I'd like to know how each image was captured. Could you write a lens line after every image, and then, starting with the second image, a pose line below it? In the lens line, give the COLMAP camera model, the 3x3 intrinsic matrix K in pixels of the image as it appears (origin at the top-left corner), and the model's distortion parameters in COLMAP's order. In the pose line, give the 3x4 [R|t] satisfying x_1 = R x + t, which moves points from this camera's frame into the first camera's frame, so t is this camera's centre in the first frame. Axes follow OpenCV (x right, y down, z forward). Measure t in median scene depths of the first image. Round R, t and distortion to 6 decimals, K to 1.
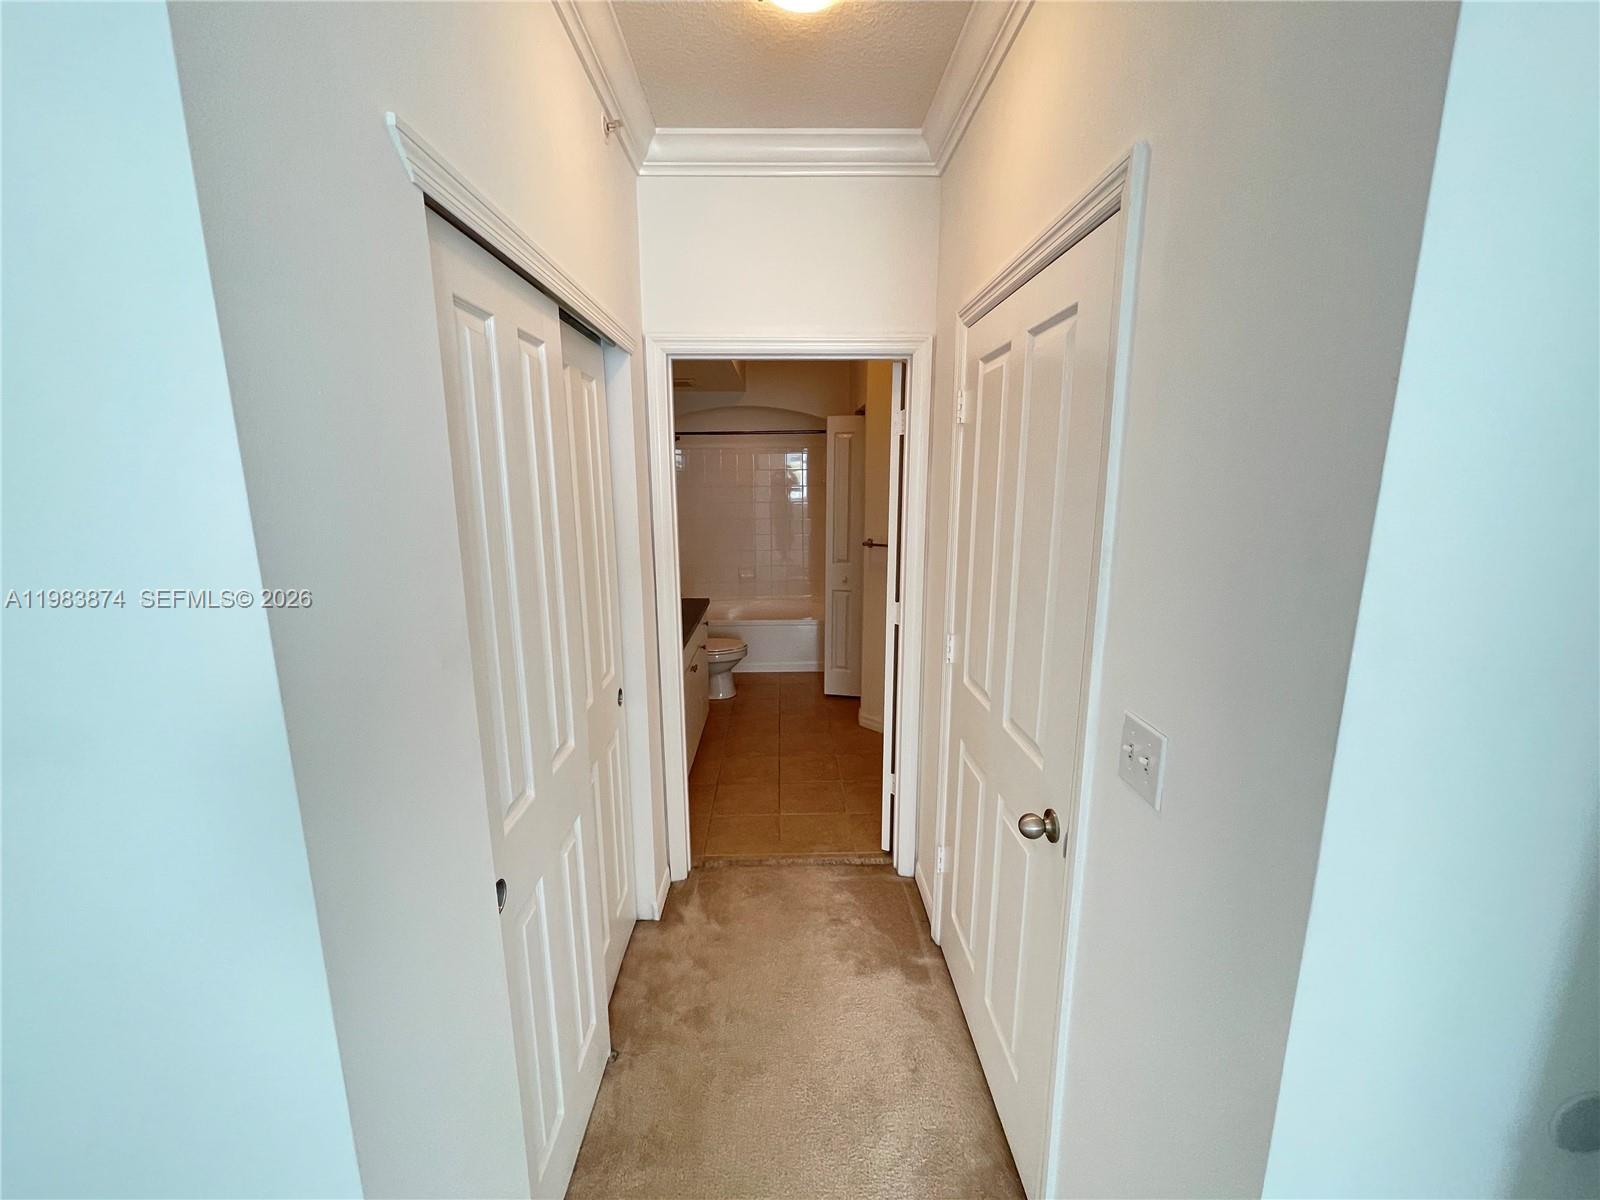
lens RADIAL K [[652.1, 0, 796.5], [0, 652.1, 608.4], [0, 0, 1]] dist [0.007974, 0.001408]
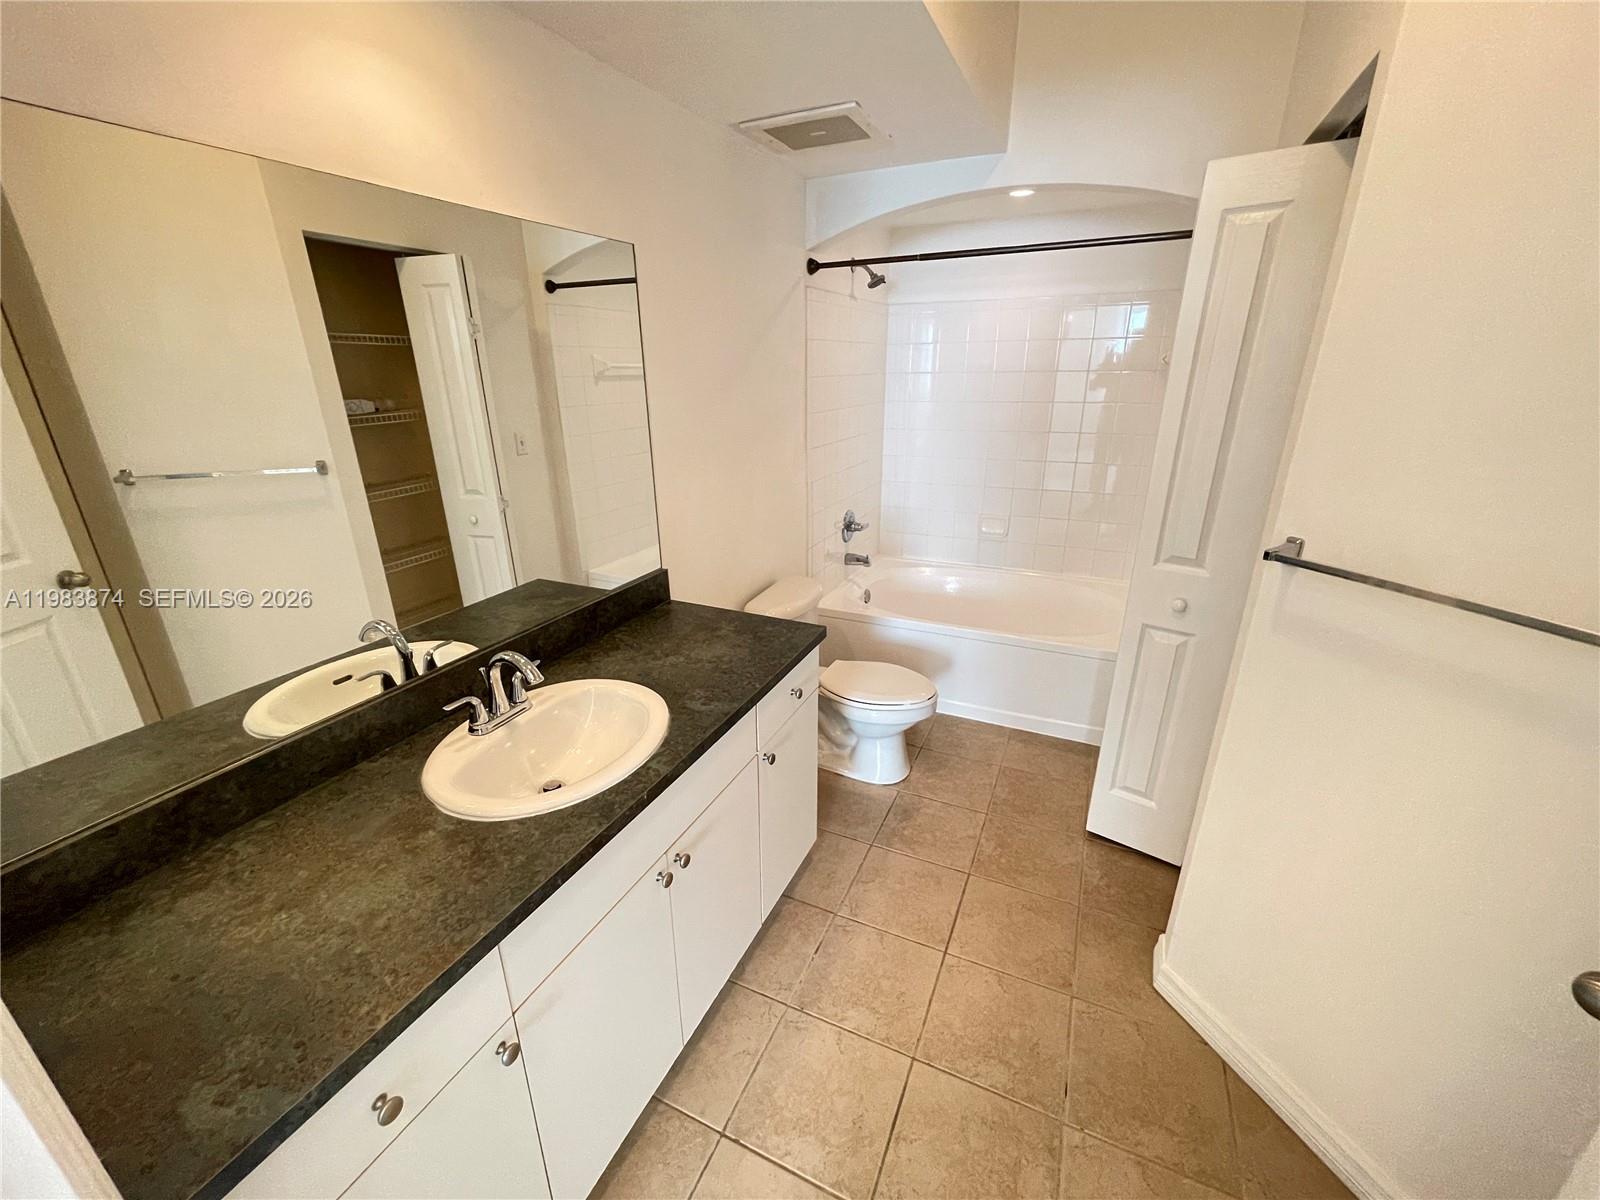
lens RADIAL K [[652.1, 0, 792.2], [0, 652.1, 585.7], [0, 0, 1]] dist [0.007974, 0.001408]
pose [[0.895533, 0.144282, -0.420955, 0.028150], [-0.082493, 0.983408, 0.161567, -0.102179], [0.437281, -0.109962, 0.892577, 0.536097]]
